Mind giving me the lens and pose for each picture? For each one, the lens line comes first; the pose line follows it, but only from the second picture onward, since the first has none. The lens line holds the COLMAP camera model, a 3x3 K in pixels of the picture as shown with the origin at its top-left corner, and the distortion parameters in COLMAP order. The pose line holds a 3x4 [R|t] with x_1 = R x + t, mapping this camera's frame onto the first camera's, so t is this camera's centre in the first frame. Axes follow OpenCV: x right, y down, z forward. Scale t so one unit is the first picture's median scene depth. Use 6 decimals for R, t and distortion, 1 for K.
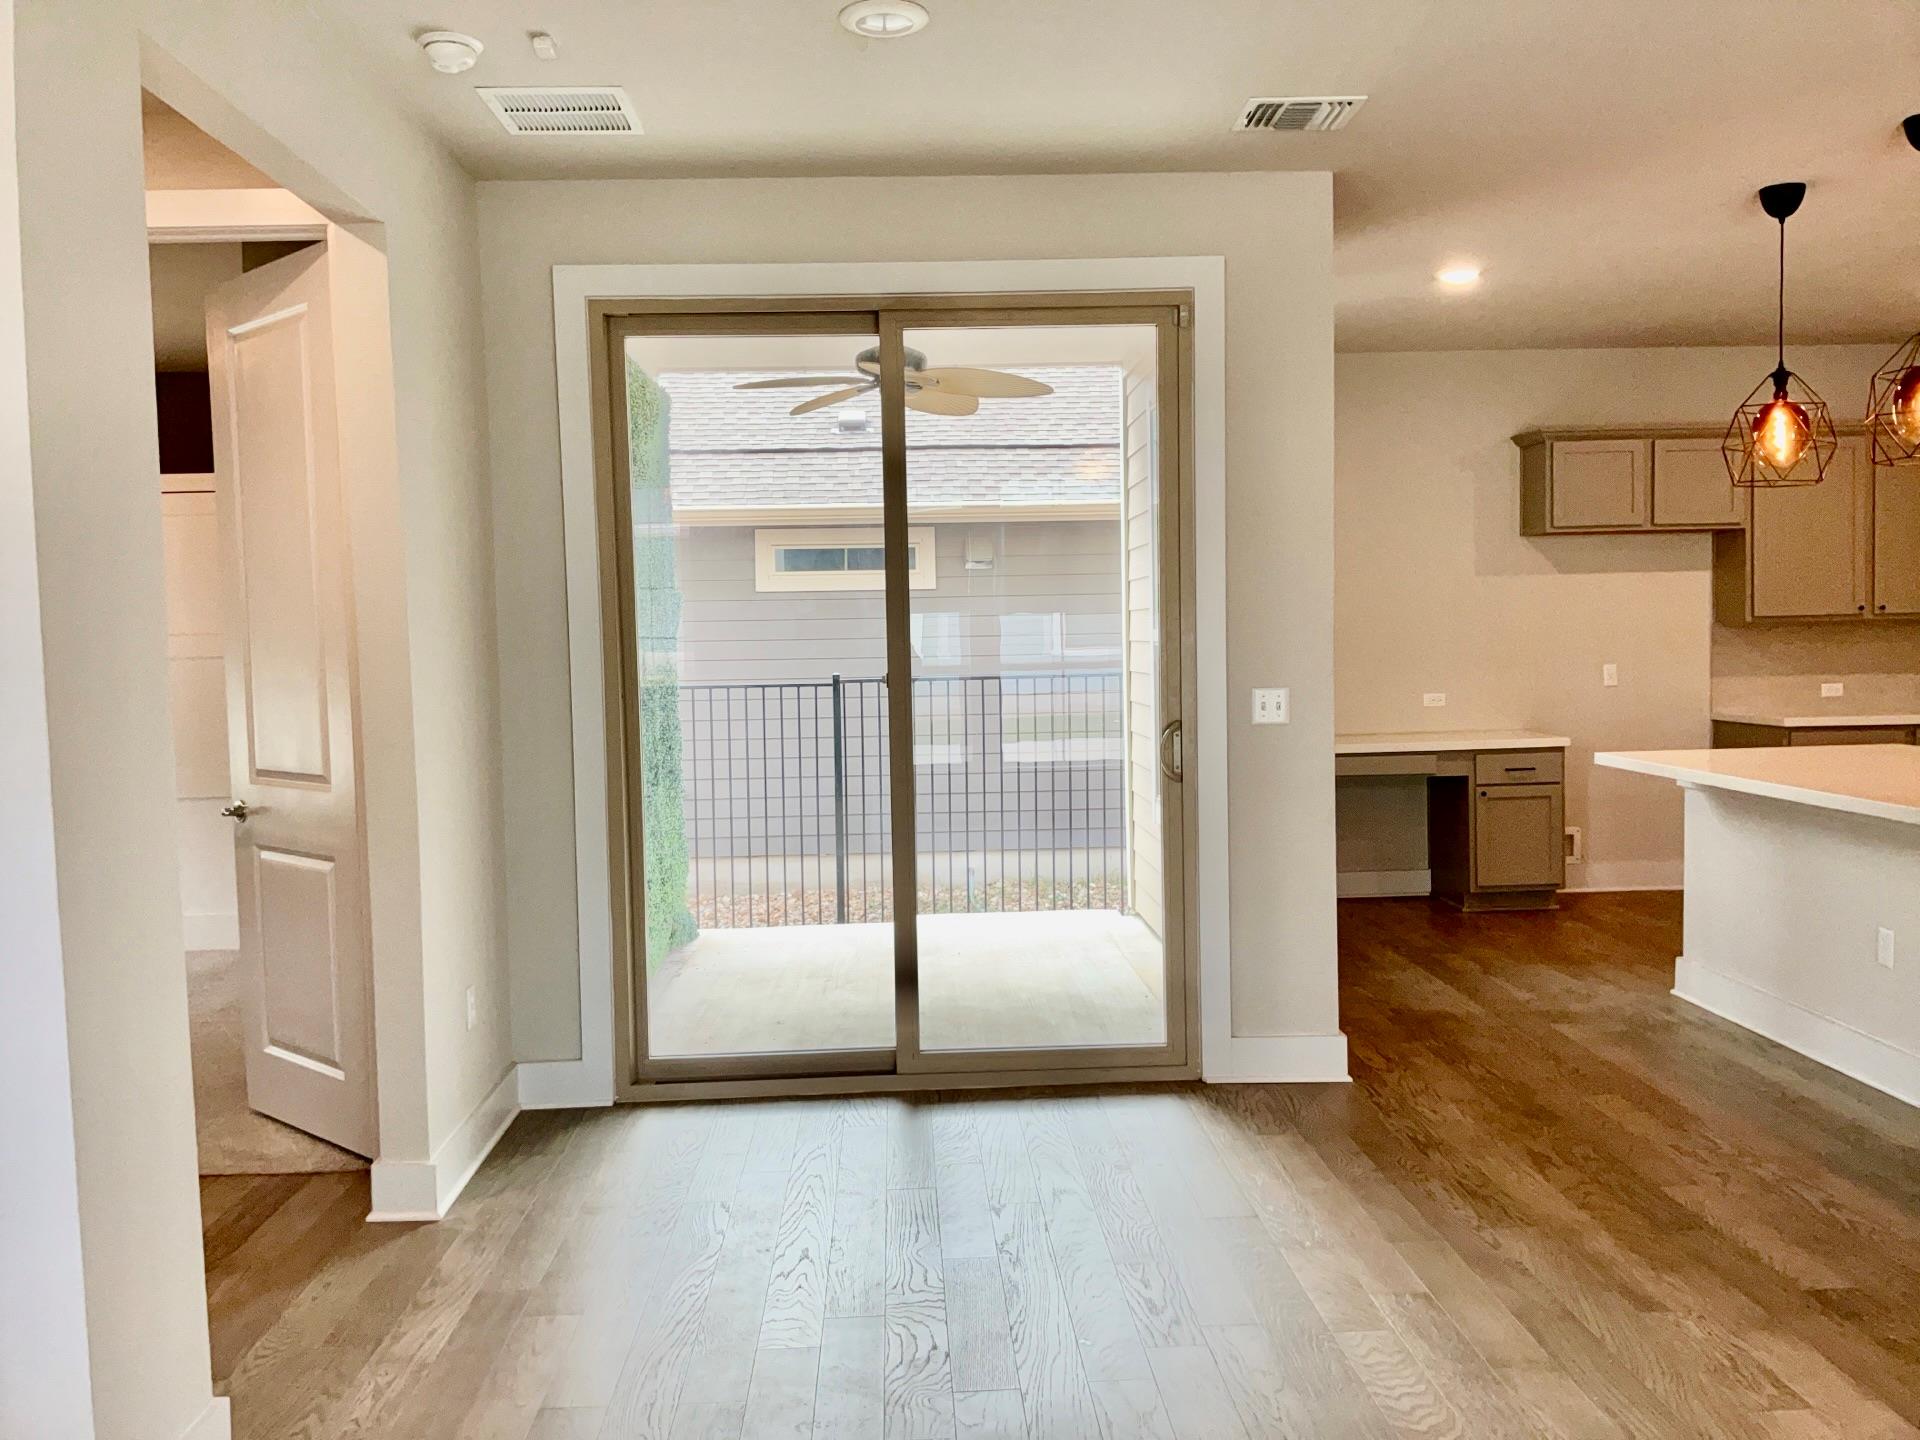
lens RADIAL K [[1526.6, 0, 974.6], [0, 1526.6, 724.8], [0, 0, 1]] dist [0.097336, -0.159353]
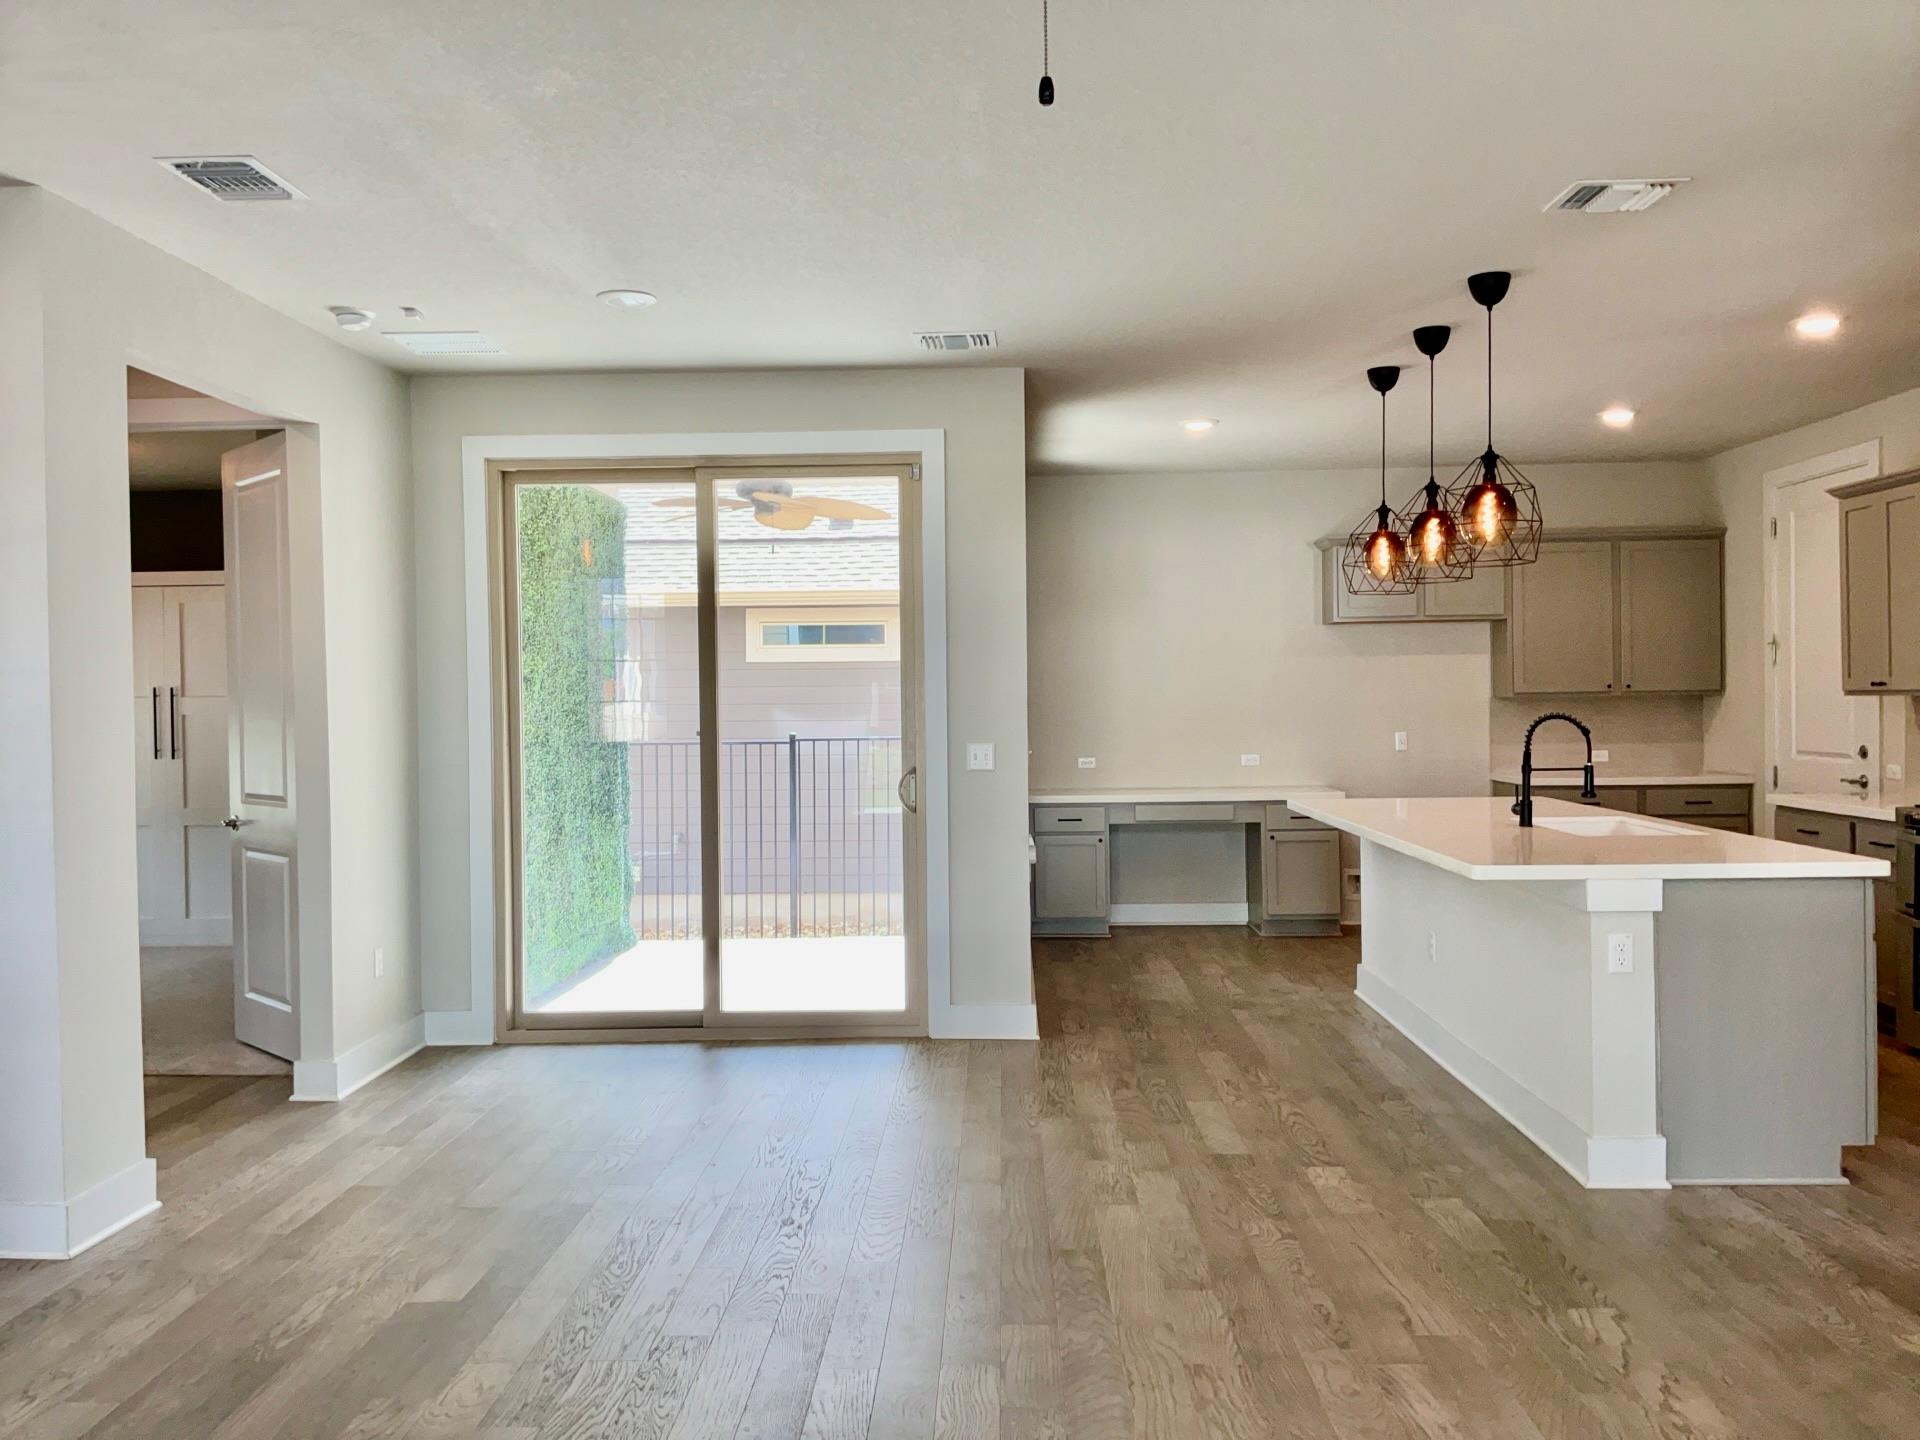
lens RADIAL K [[1517.8, 0, 957.6], [0, 1517.8, 724.5], [0, 0, 1]] dist [0.092111, -0.164861]
pose [[0.996915, 0.010082, -0.077845, 0.281208], [-0.013432, 0.999001, -0.042631, 0.016812], [0.077337, 0.043545, 0.996054, -0.333938]]
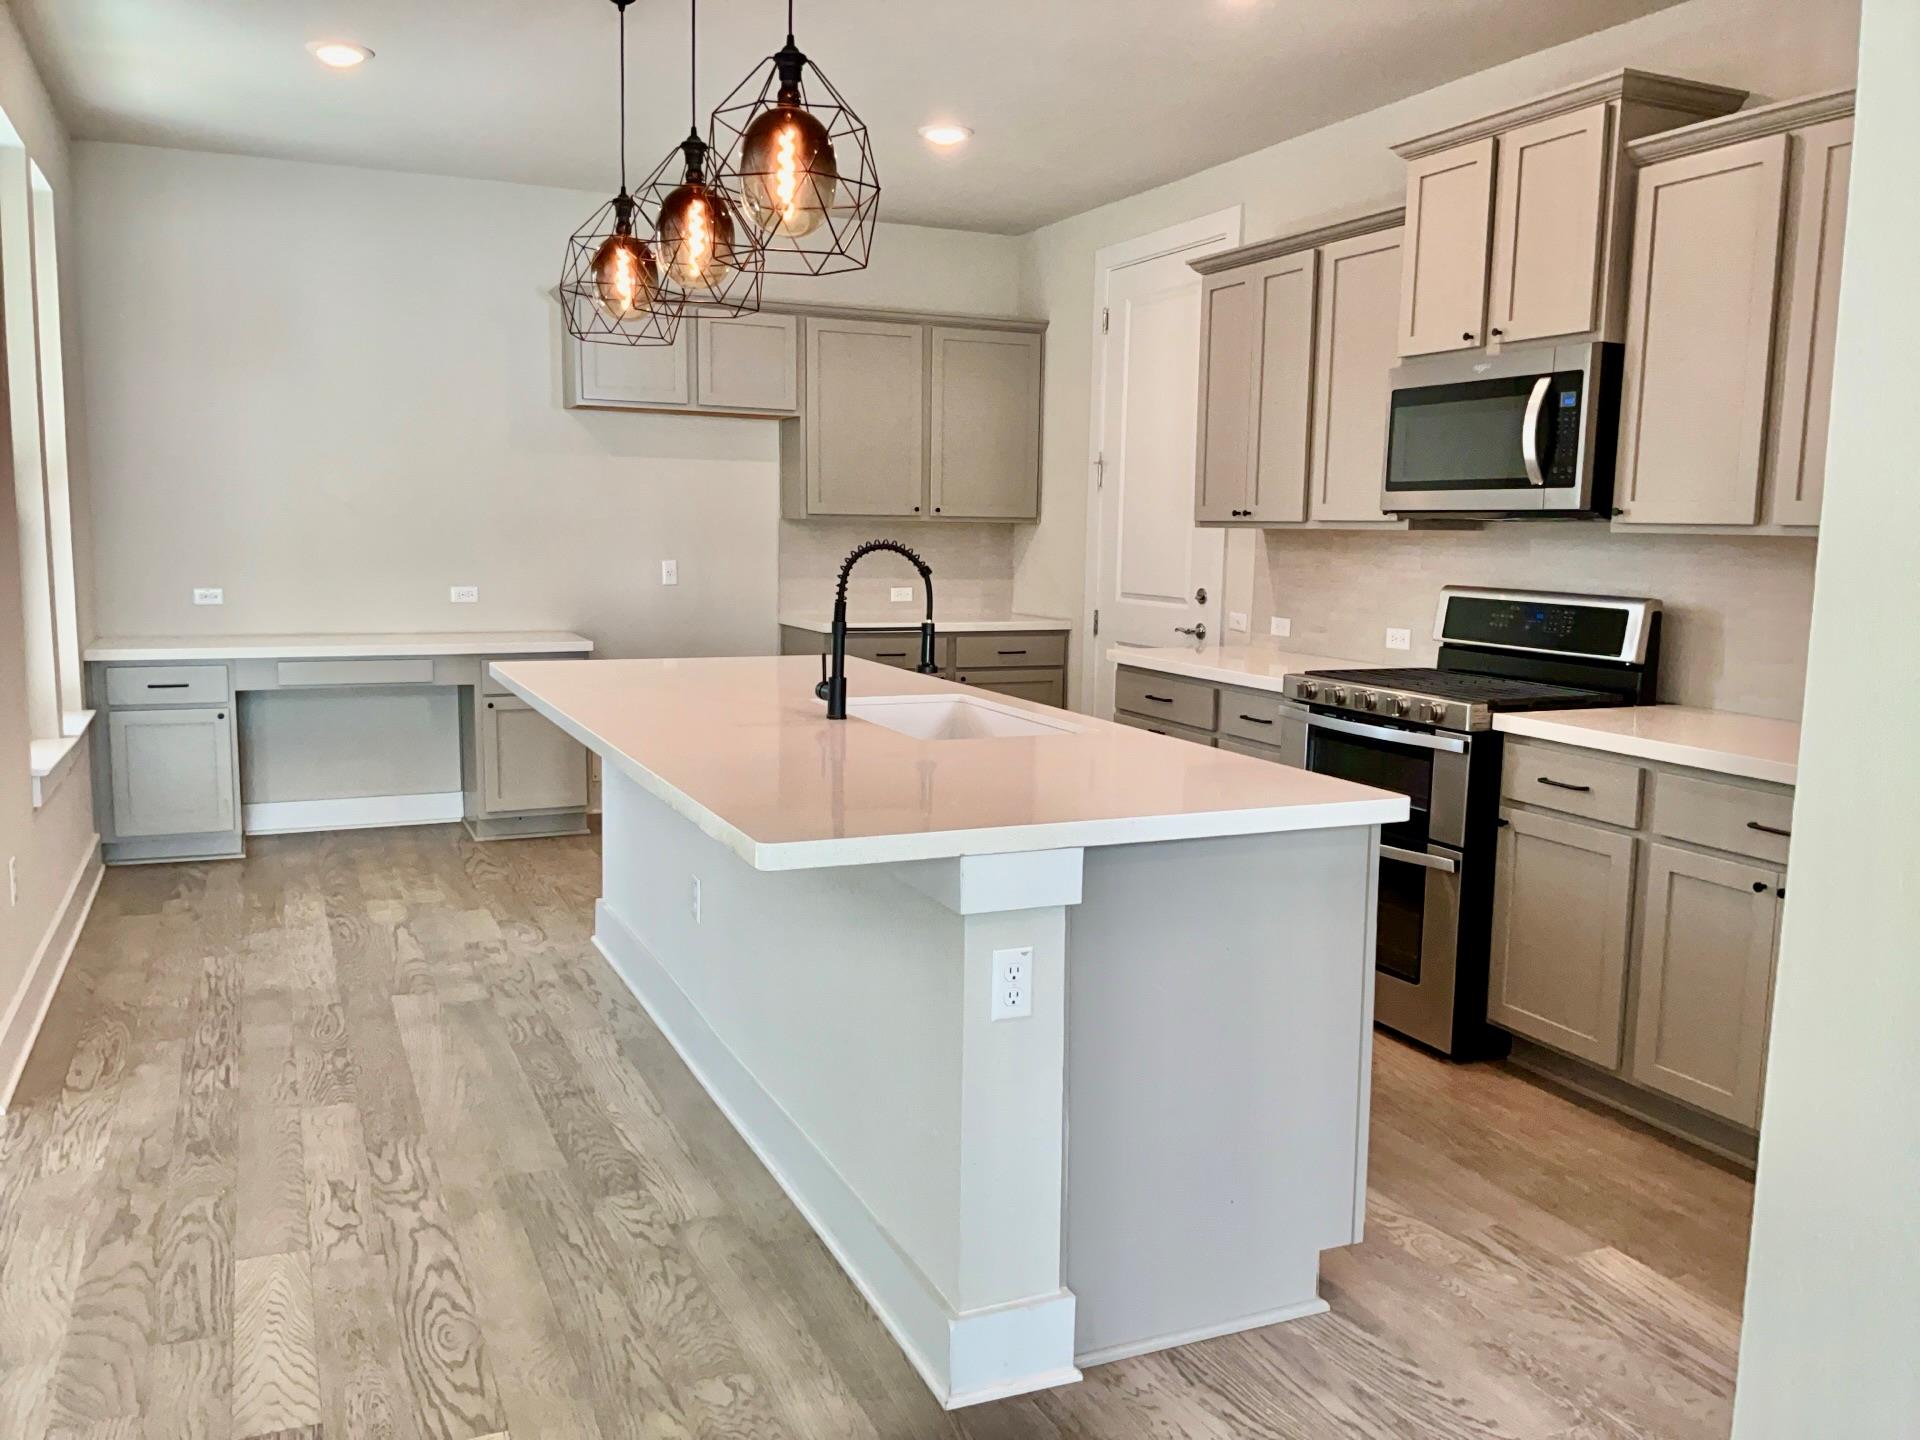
lens RADIAL K [[1517.8, 0, 957.6], [0, 1517.8, 724.5], [0, 0, 1]] dist [0.092111, -0.164861]
pose [[0.929079, -0.009933, 0.369748, 0.408179], [-0.015908, 0.997641, 0.066771, -0.009078], [-0.369539, -0.067918, 0.926730, 0.175496]]
